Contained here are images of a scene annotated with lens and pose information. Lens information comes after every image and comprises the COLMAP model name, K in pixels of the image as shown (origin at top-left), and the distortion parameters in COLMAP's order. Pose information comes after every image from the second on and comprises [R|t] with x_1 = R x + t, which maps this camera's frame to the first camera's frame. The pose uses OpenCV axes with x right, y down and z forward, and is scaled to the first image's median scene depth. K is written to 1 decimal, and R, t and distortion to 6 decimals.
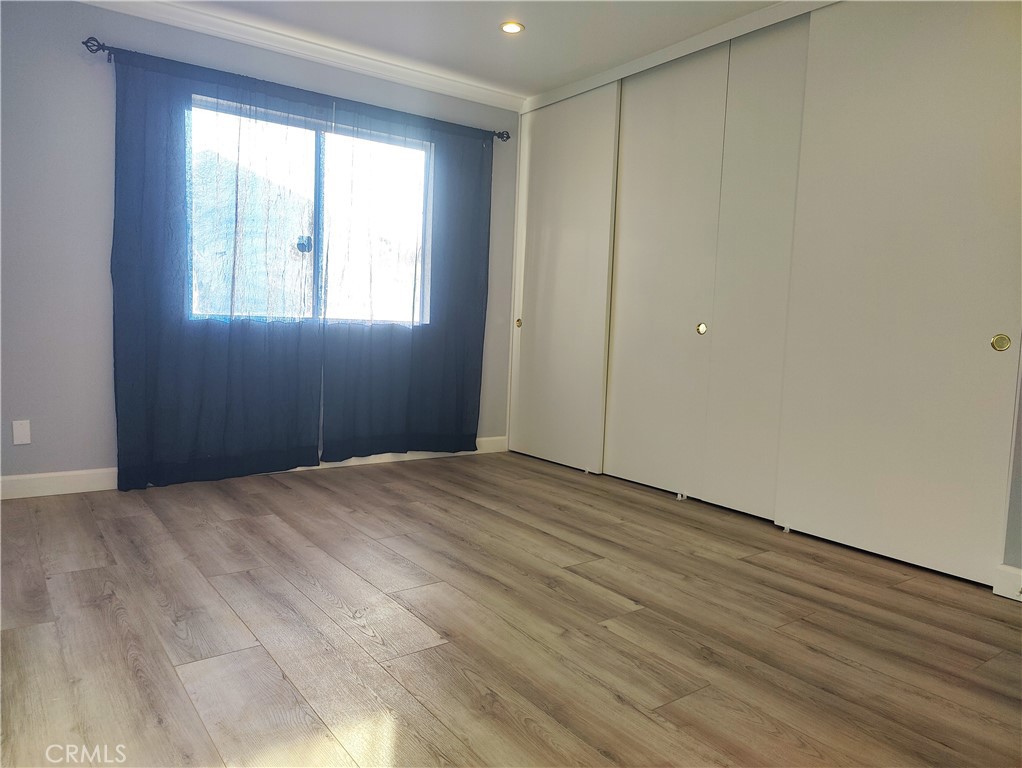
lens RADIAL K [[709.2, 0, 503.1], [0, 709.2, 376.9], [0, 0, 1]] dist [0.019920, -0.023422]
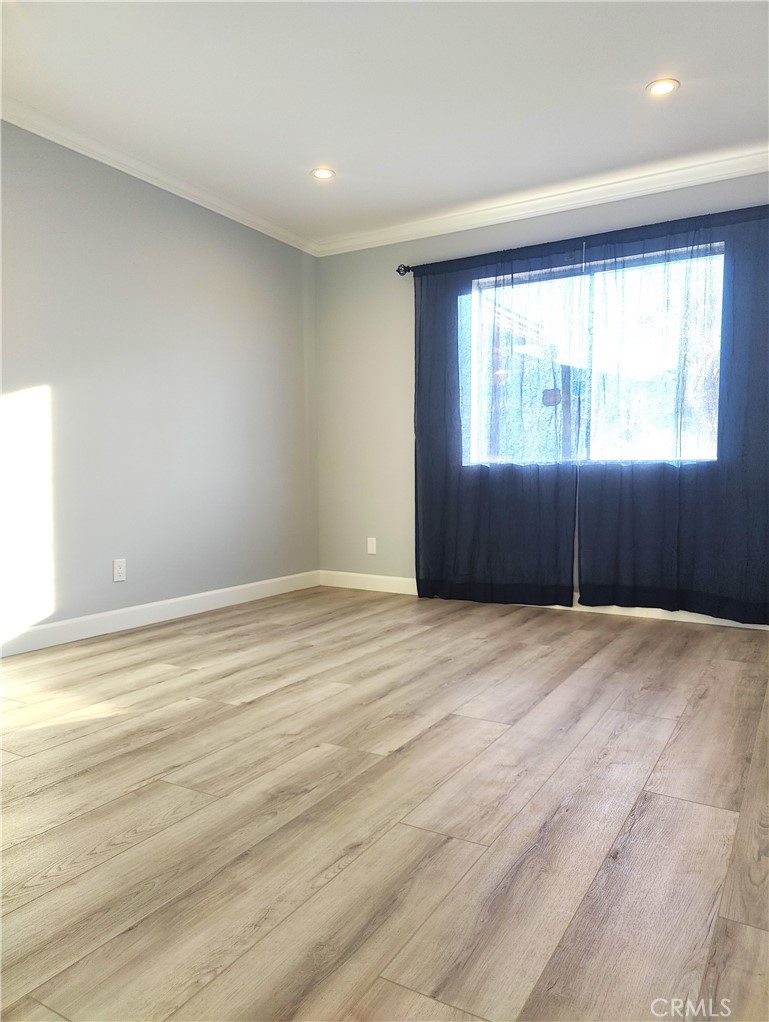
lens RADIAL K [[709.2, 0, 377.8], [0, 709.2, 516.2], [0, 0, 1]] dist [0.019920, -0.023422]
pose [[0.395491, 0.017400, -0.918305, 0.848440], [-0.058621, 0.998260, -0.006332, 0.030833], [0.916597, 0.056336, 0.395823, 0.536914]]
